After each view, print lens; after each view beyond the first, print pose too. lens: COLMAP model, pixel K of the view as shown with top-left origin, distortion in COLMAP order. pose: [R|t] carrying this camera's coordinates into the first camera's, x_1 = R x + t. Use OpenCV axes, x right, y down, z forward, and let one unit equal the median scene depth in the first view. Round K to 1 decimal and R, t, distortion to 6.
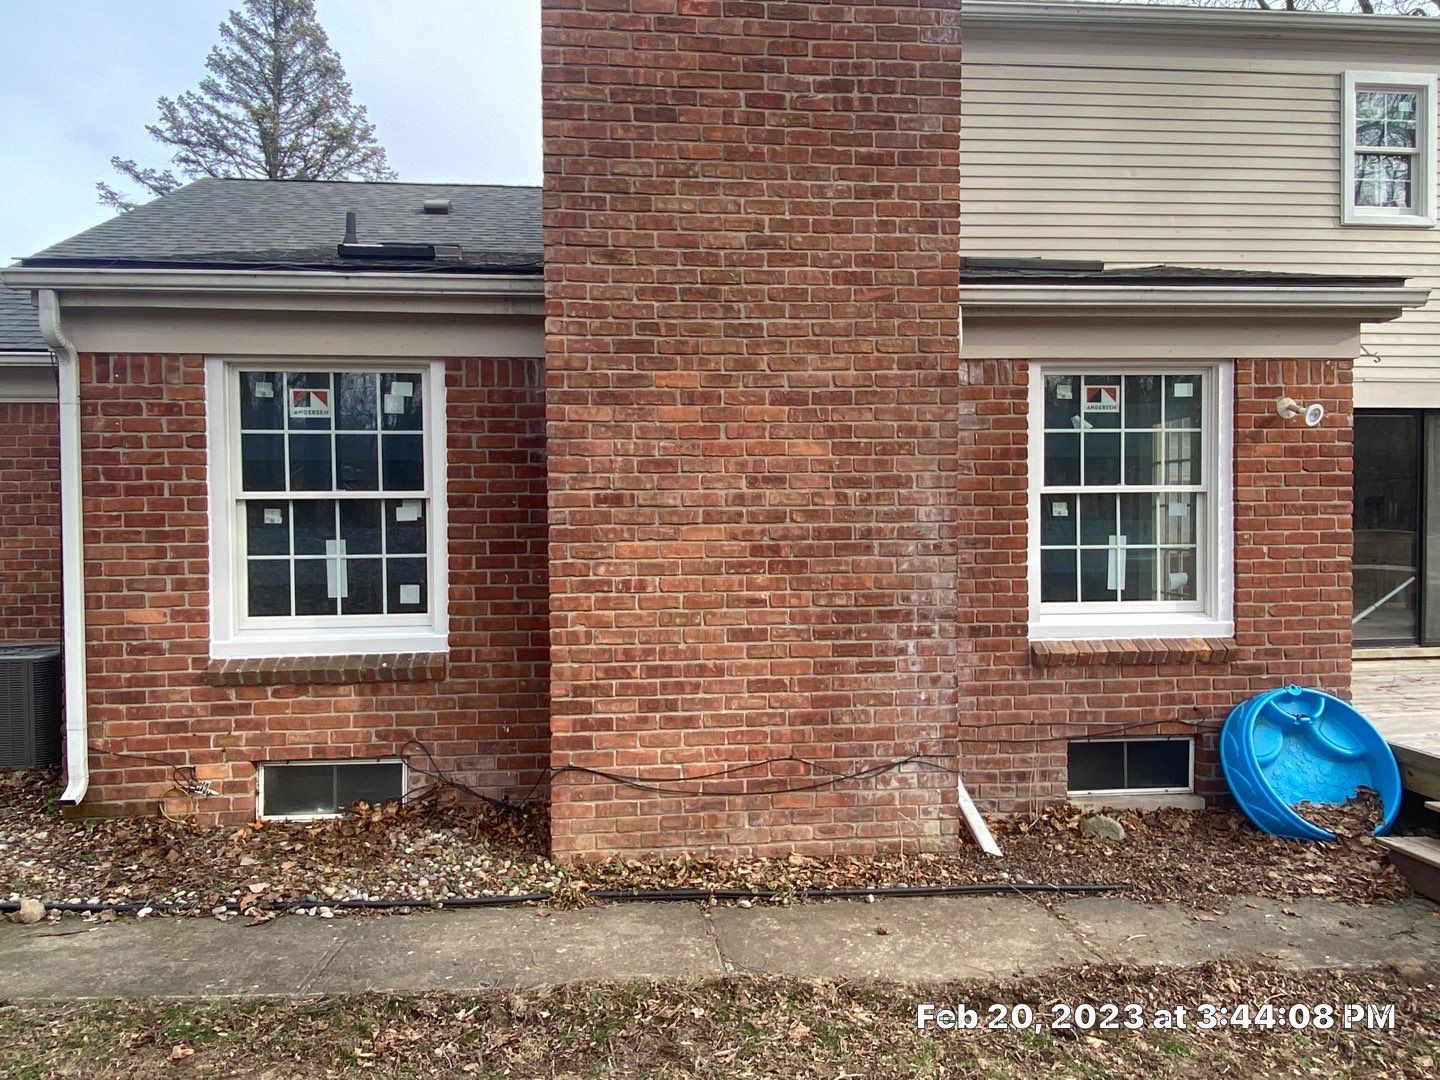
lens RADIAL K [[919.0, 0, 697.6], [0, 919.0, 548.4], [0, 0, 1]] dist [0.107432, -0.133122]
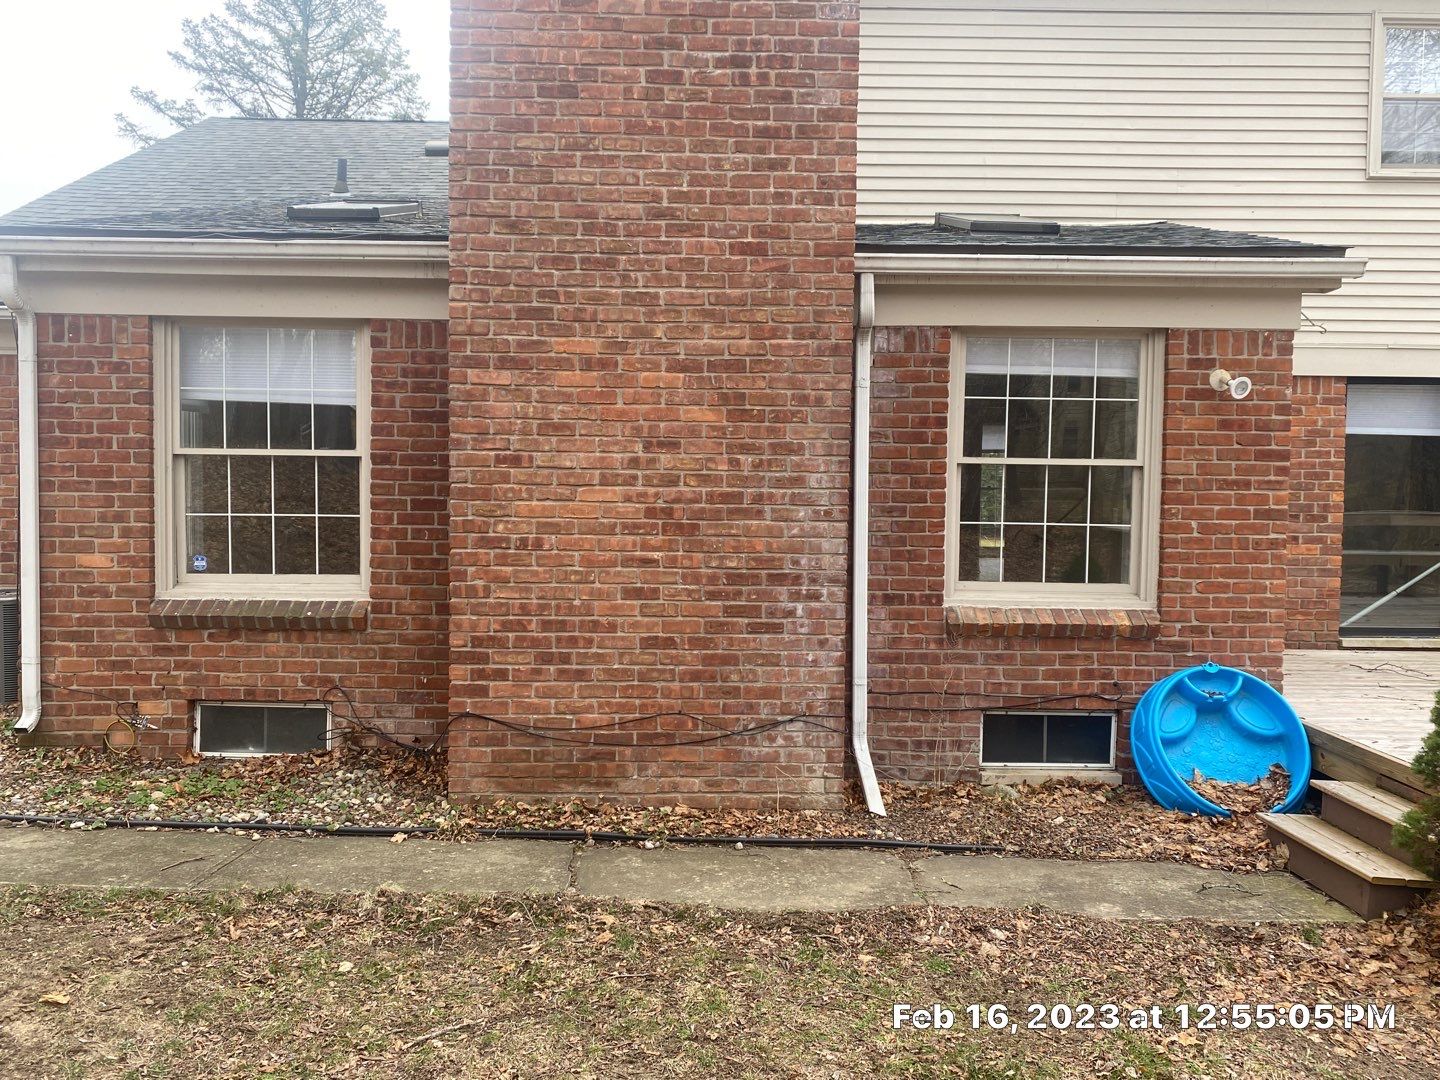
lens RADIAL K [[1067.6, 0, 720.0], [0, 1067.6, 540.0], [0, 0, 1]] dist [0.076607, -0.106628]
pose [[0.996807, 0.025032, -0.075817, 0.217980], [-0.023546, 0.999514, 0.020442, 0.006379], [0.076292, -0.018592, 0.996912, -0.177388]]
